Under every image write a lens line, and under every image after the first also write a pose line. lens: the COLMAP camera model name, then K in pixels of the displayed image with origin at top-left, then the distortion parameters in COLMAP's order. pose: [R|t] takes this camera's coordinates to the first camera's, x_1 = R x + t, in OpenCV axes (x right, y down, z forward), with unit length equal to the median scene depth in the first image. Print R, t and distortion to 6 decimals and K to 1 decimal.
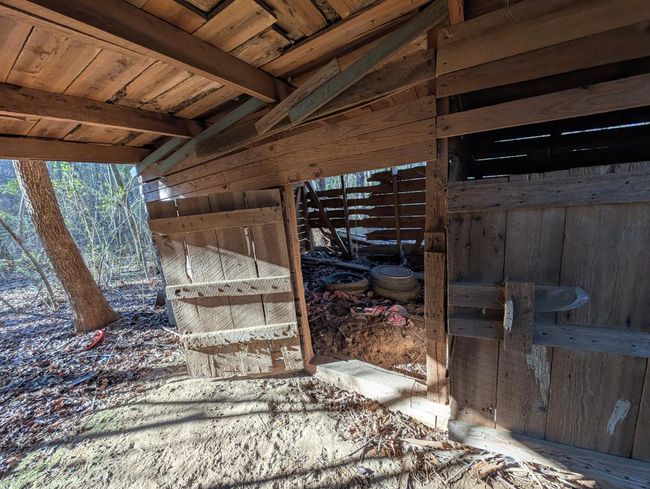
lens RADIAL K [[244.5, 0, 324.0], [0, 244.5, 244.6], [0, 0, 1]] dist [0.001399, -0.000001]
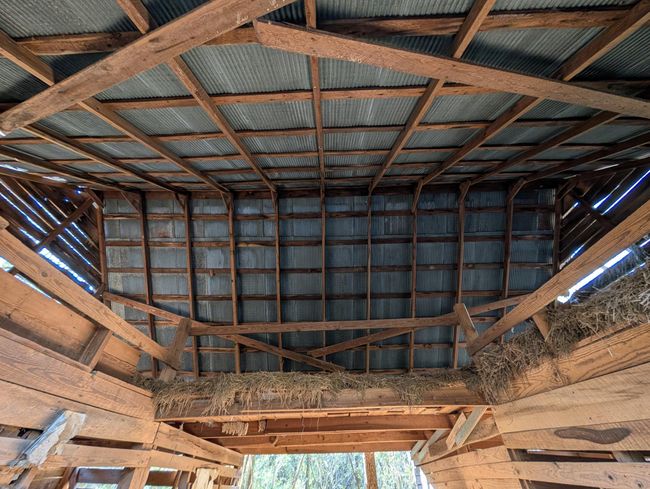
lens RADIAL K [[244.5, 0, 324.0], [0, 244.5, 246.5], [0, 0, 1]] dist [0.001399, -0.000001]
pose [[0.496112, -0.522122, -0.693730, 1.088668], [-0.202419, 0.707423, -0.677184, -0.110403], [0.844334, 0.476384, 0.245274, -0.721817]]
